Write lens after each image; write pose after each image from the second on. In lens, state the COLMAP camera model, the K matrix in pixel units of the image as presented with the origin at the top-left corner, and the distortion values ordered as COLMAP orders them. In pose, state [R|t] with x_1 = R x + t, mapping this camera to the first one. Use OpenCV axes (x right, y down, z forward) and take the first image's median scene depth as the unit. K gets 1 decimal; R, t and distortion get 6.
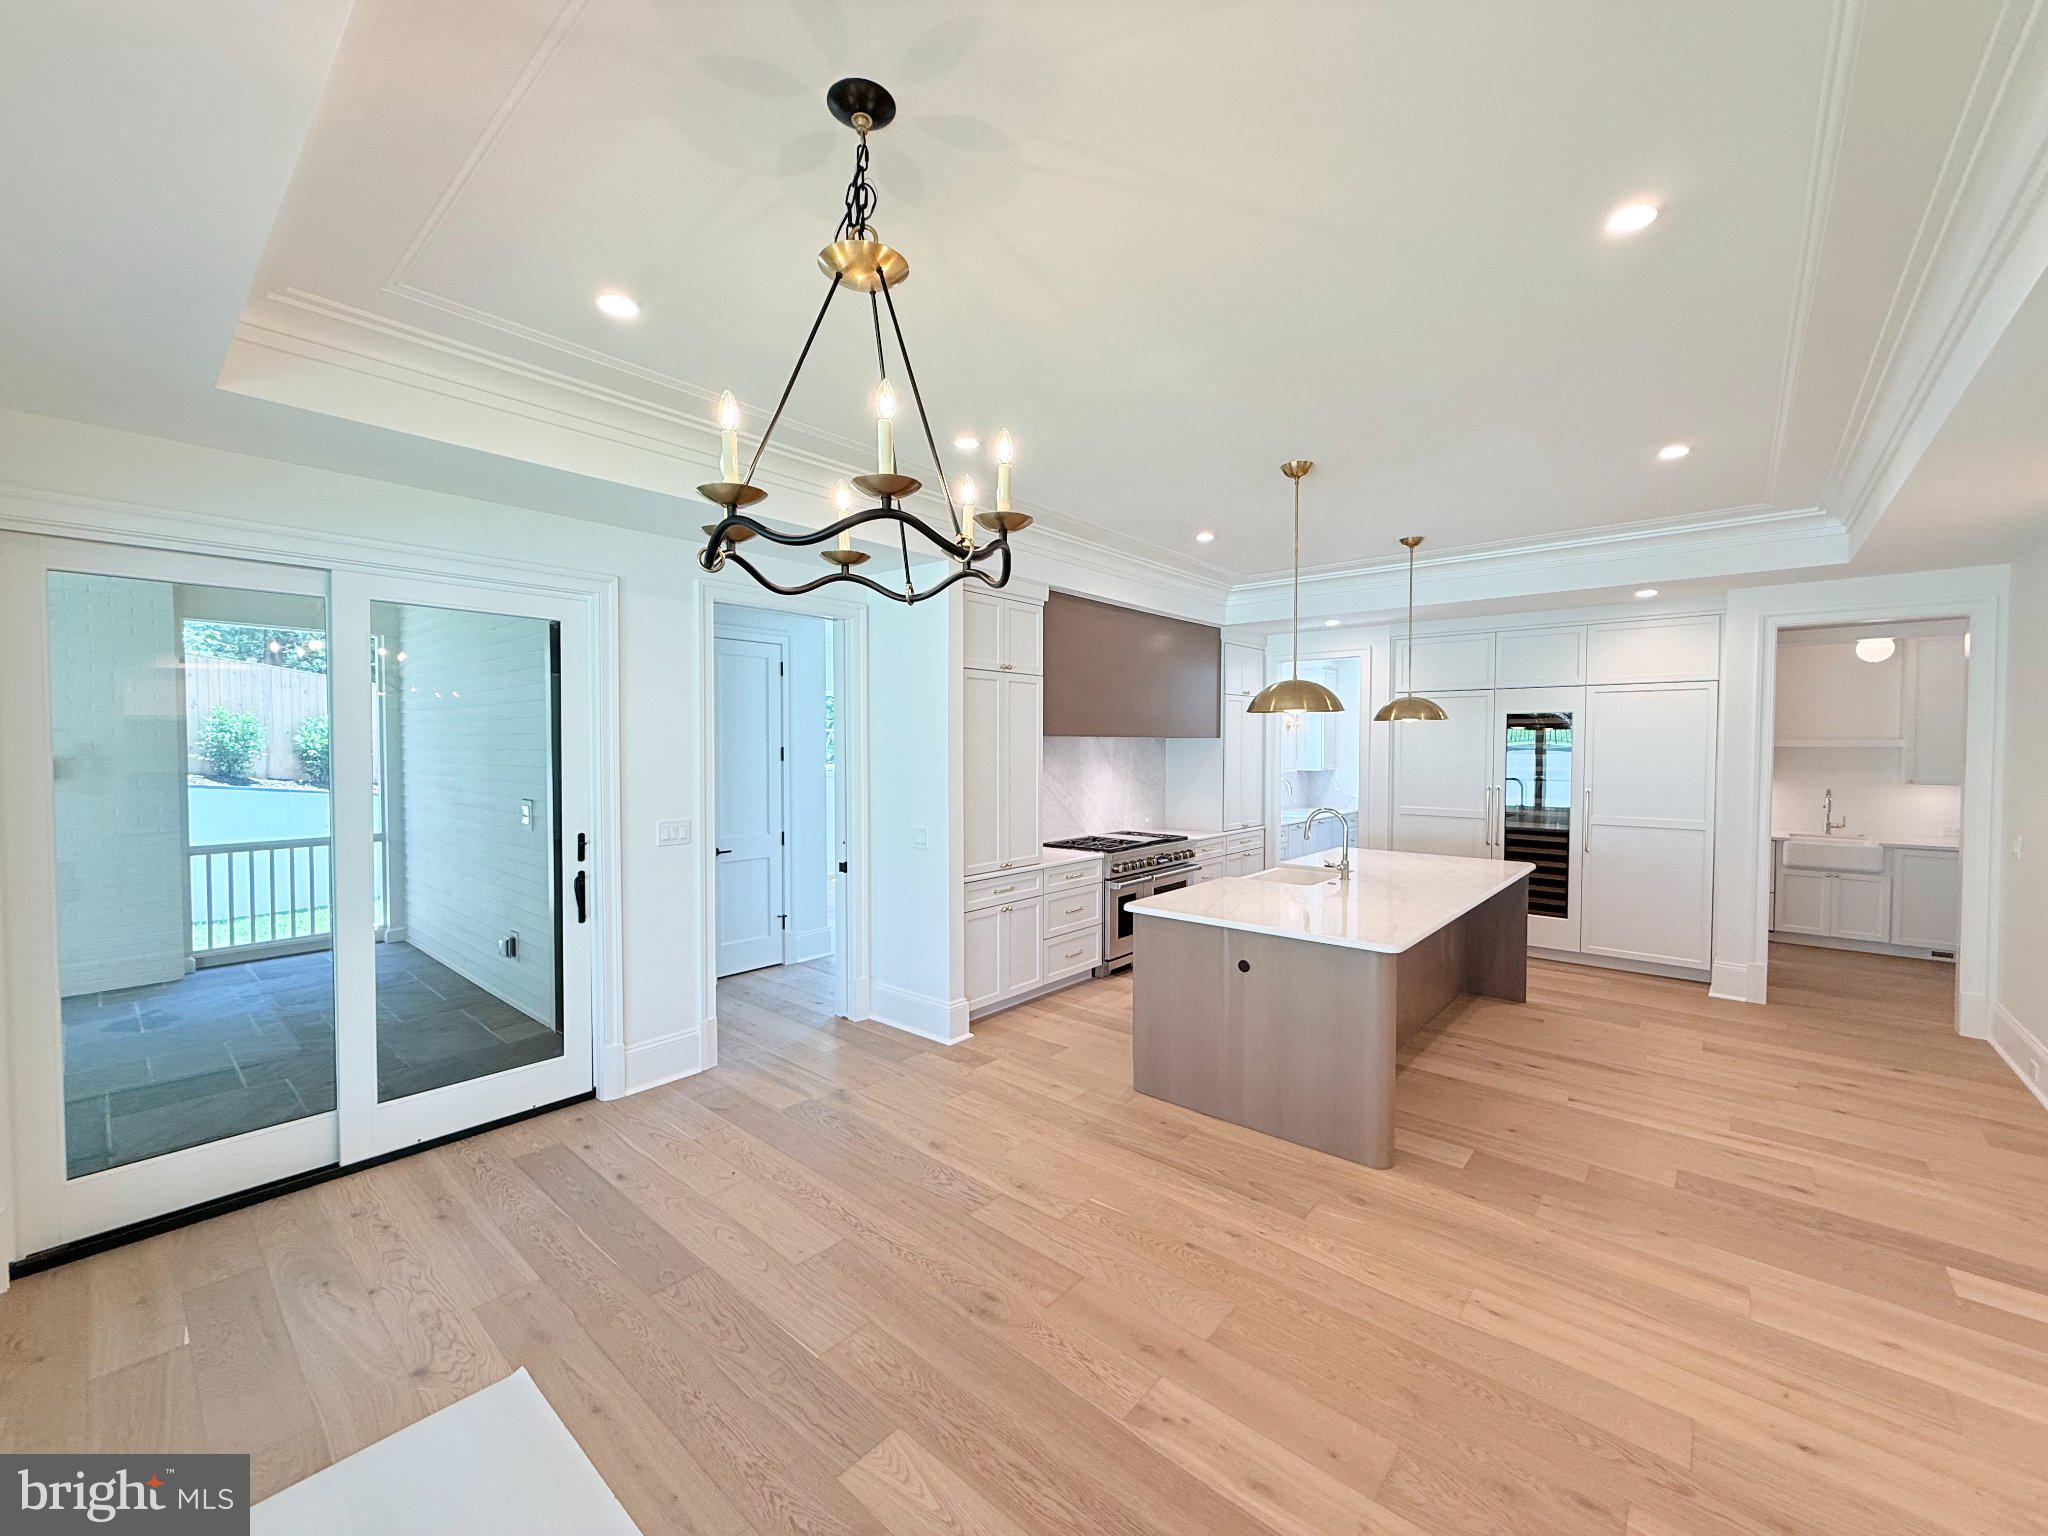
lens RADIAL K [[830.8, 0, 1026.4], [0, 830.8, 769.0], [0, 0, 1]] dist [-0.001605, -0.000044]
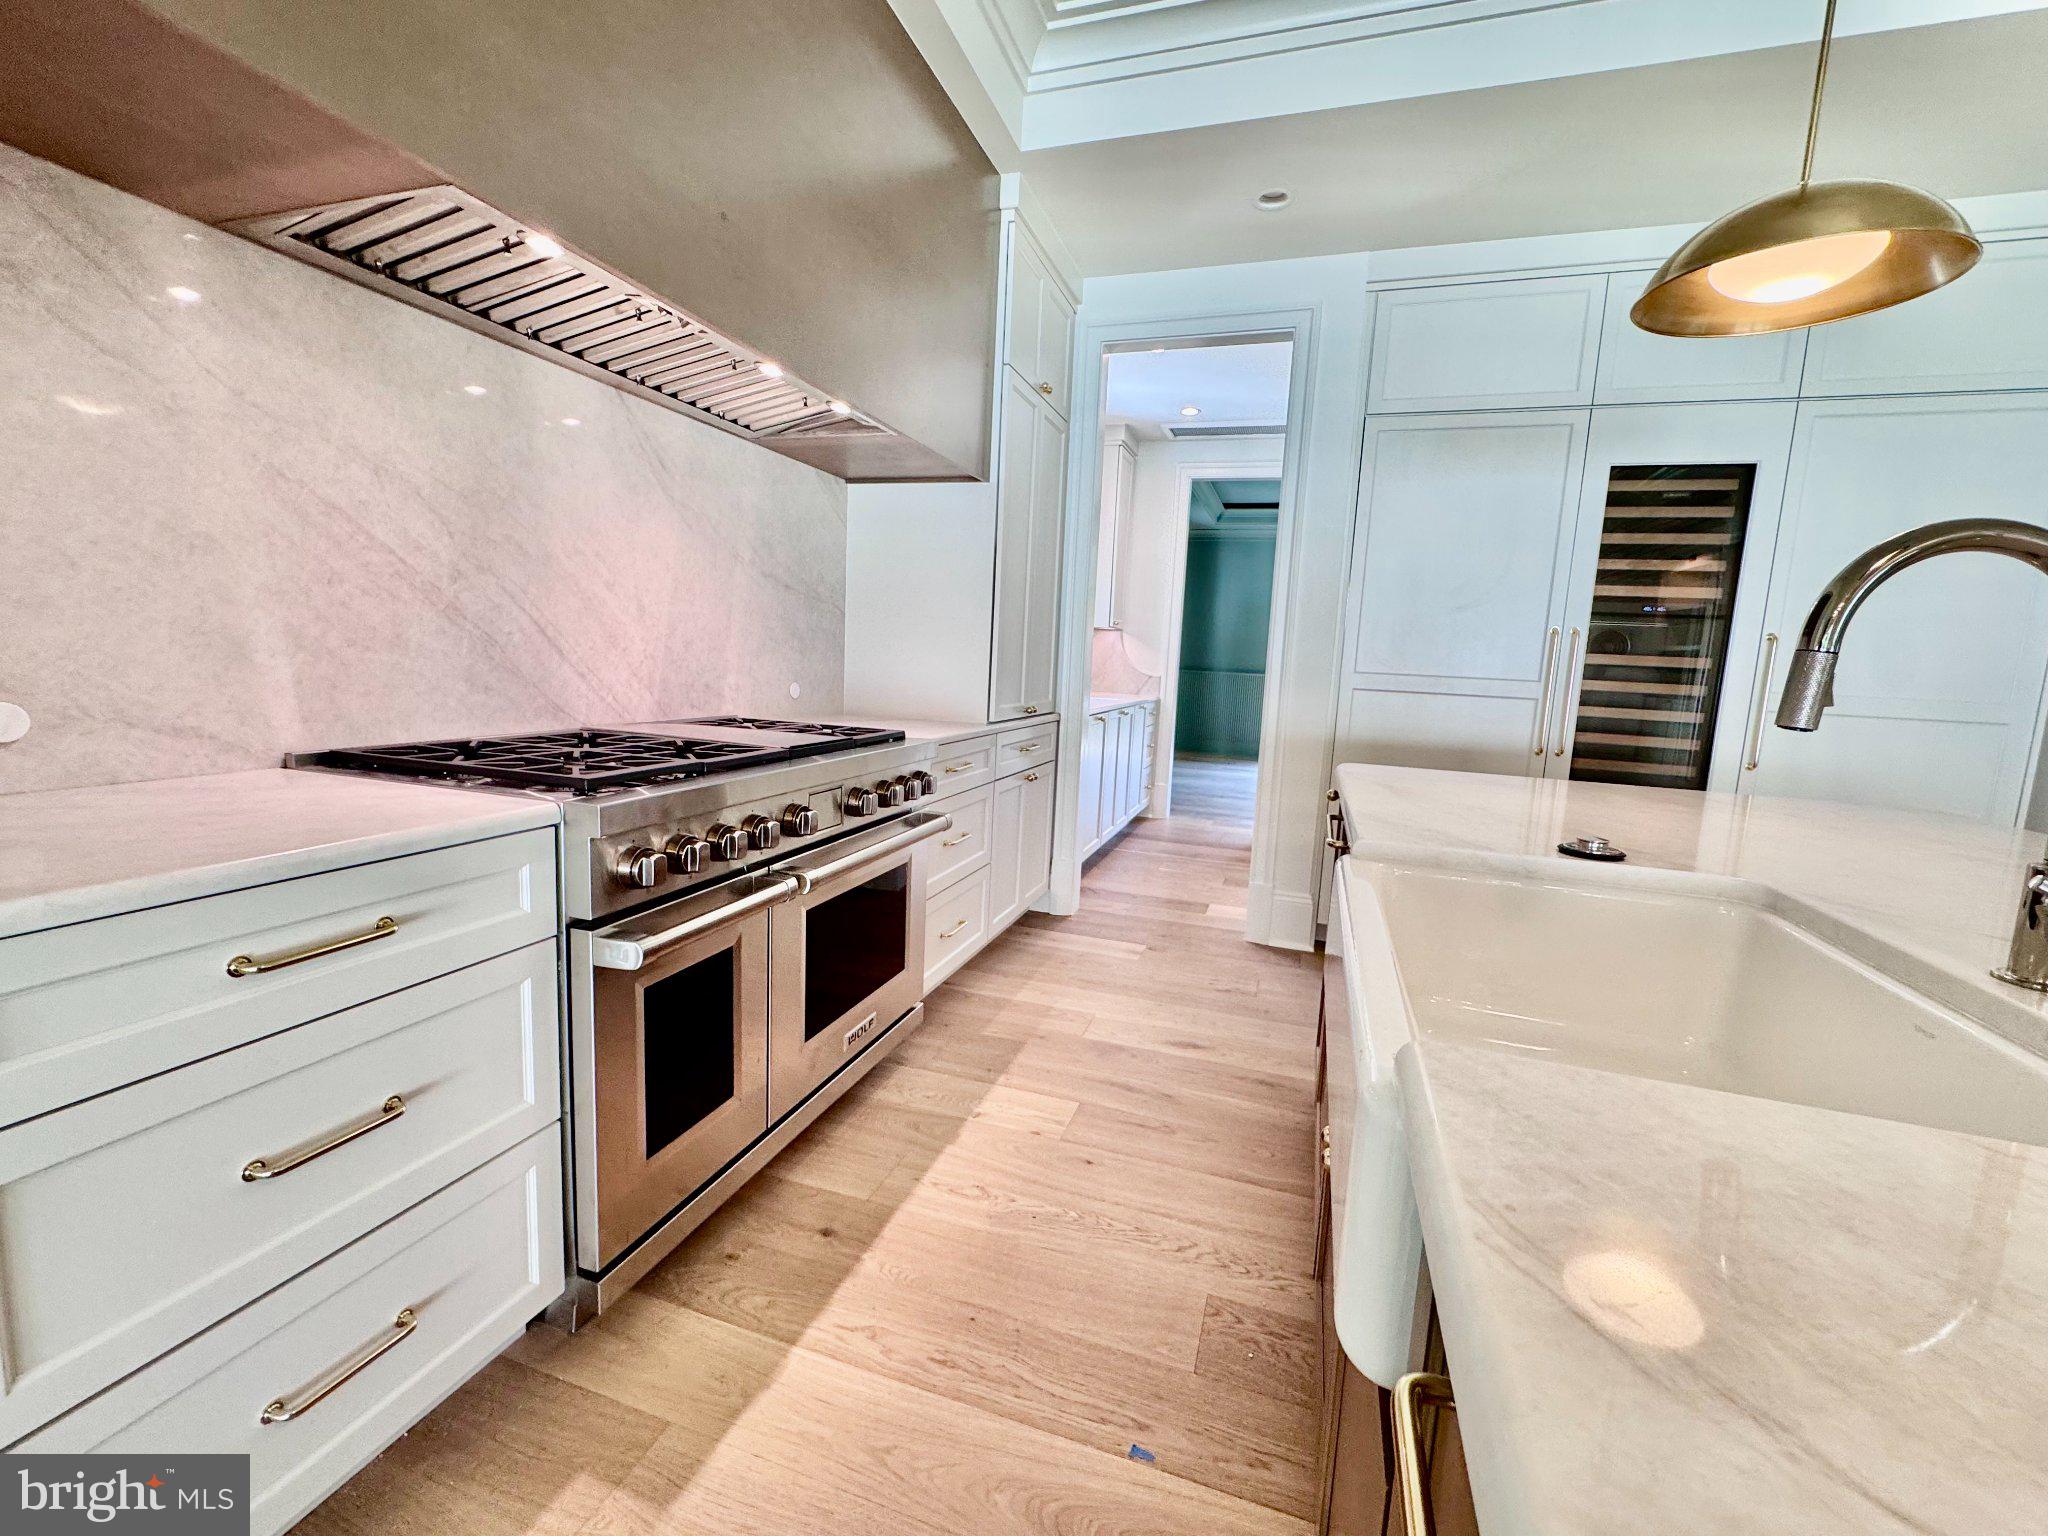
lens RADIAL K [[829.9, 0, 1026.4], [0, 829.9, 772.6], [0, 0, 1]] dist [0.000517, 0.000038]
pose [[0.923292, -0.010520, 0.383955, 0.110289], [-0.033332, 0.993659, 0.107379, 0.061658], [-0.382650, -0.111940, 0.917087, 0.691321]]
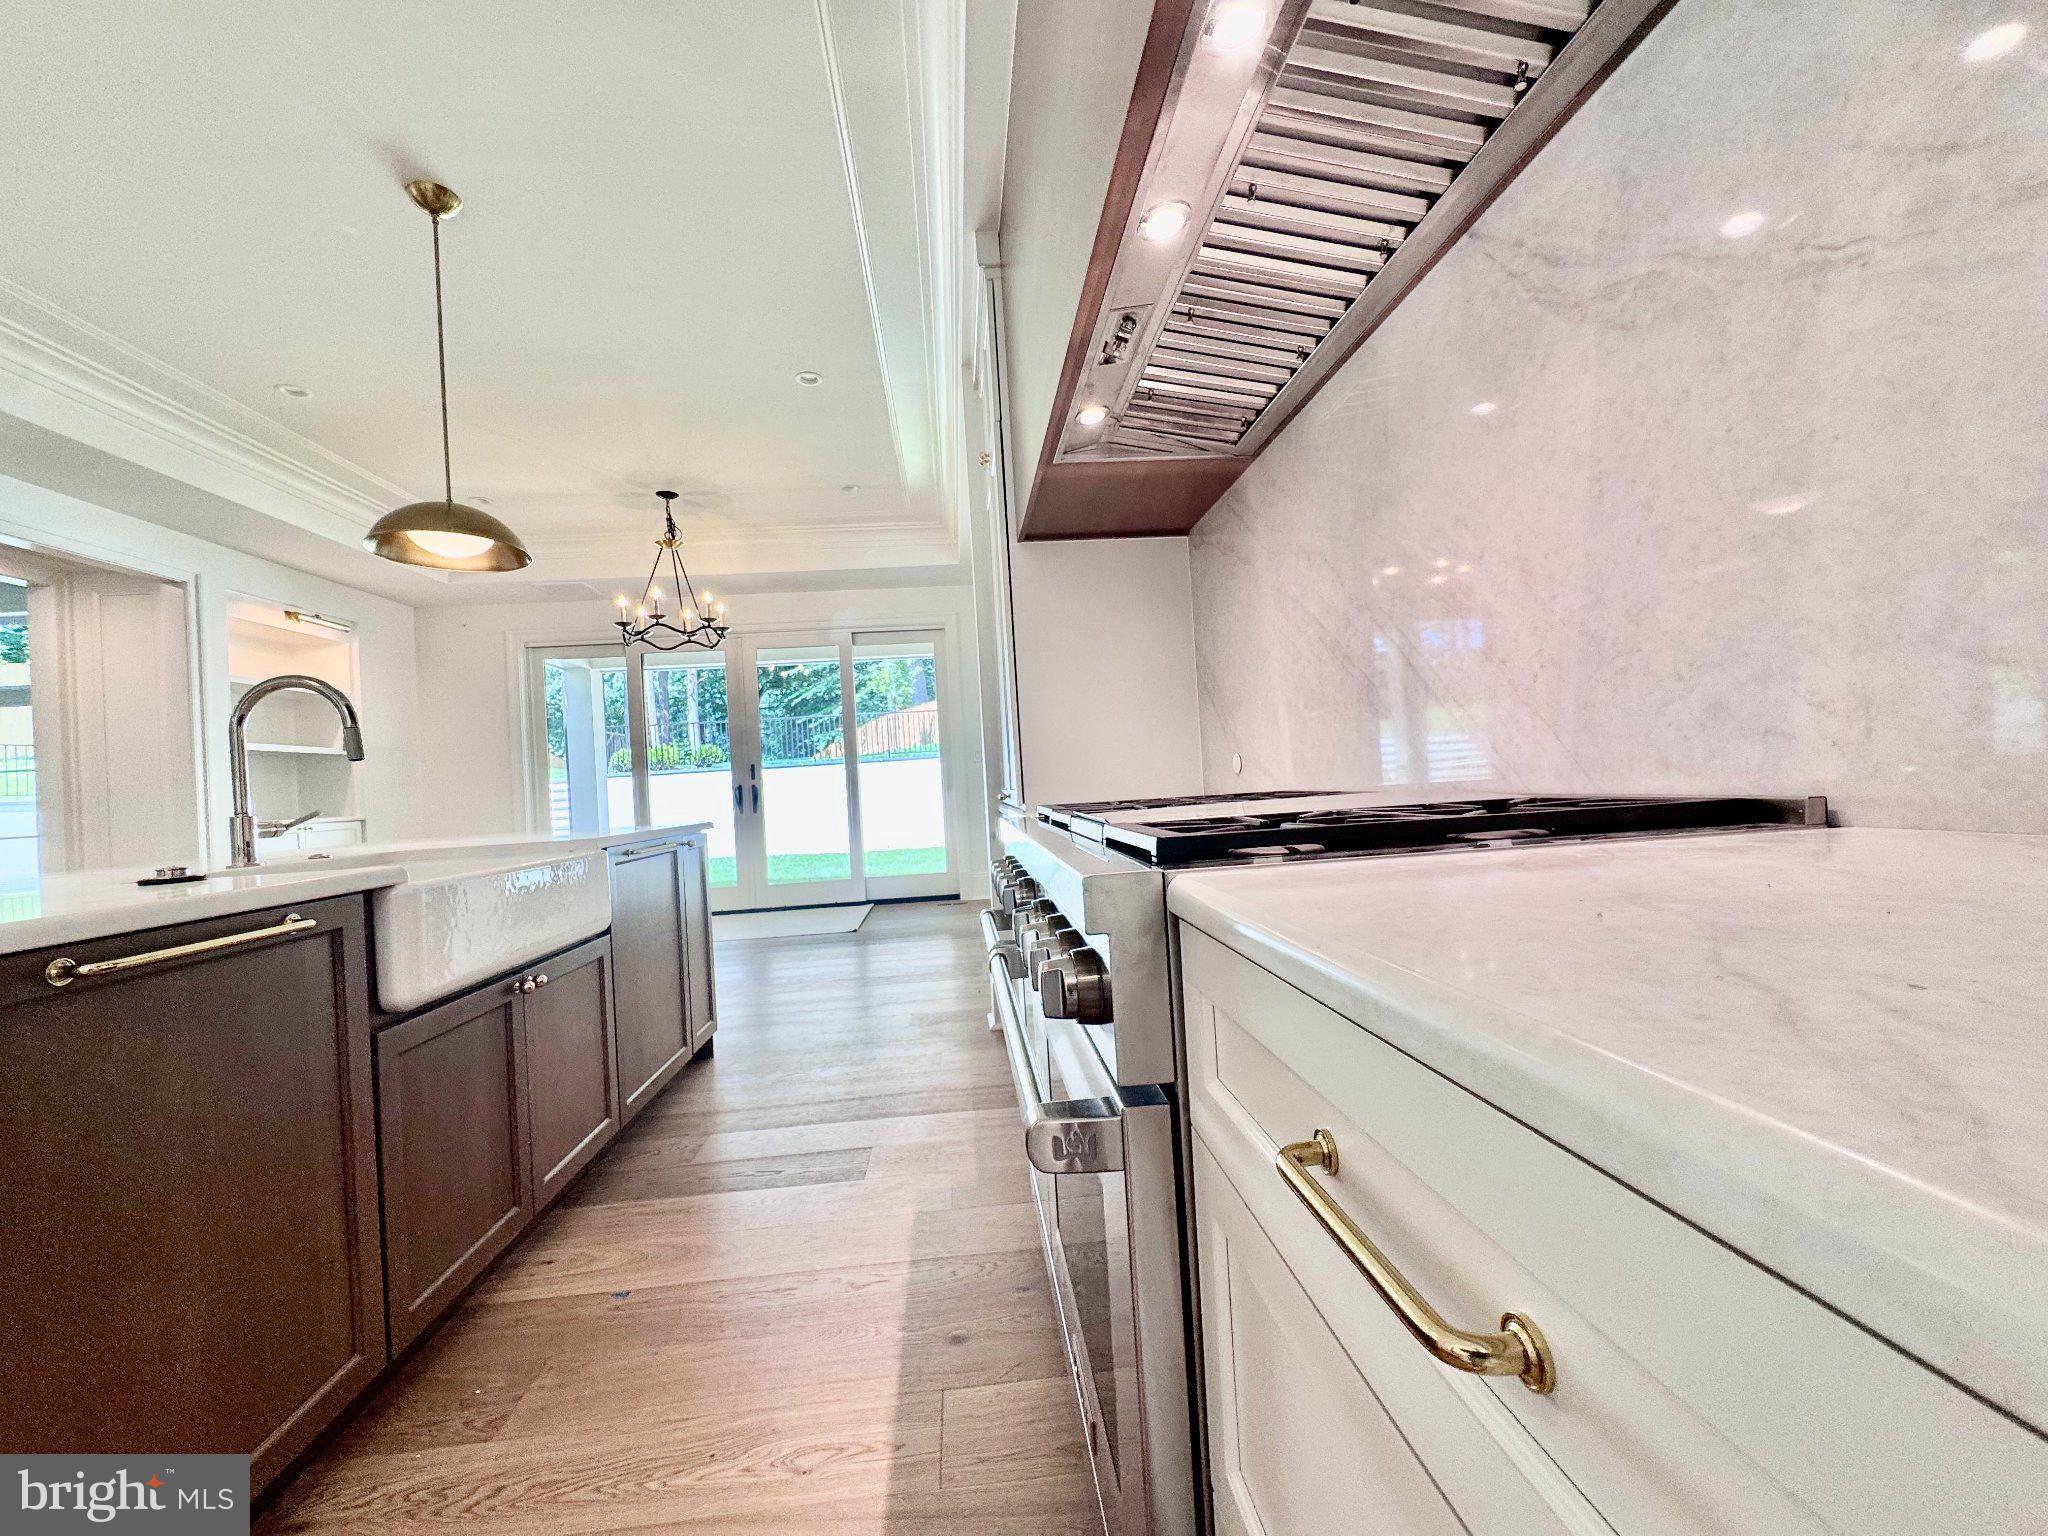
lens RADIAL K [[829.9, 0, 1034.2], [0, 829.9, 767.0], [0, 0, 1]] dist [0.000517, 0.000038]
pose [[-0.691081, 0.032541, -0.722045, 0.289403], [0.041708, 0.999117, 0.005108, 0.071928], [0.721573, -0.026585, -0.691827, 1.096310]]
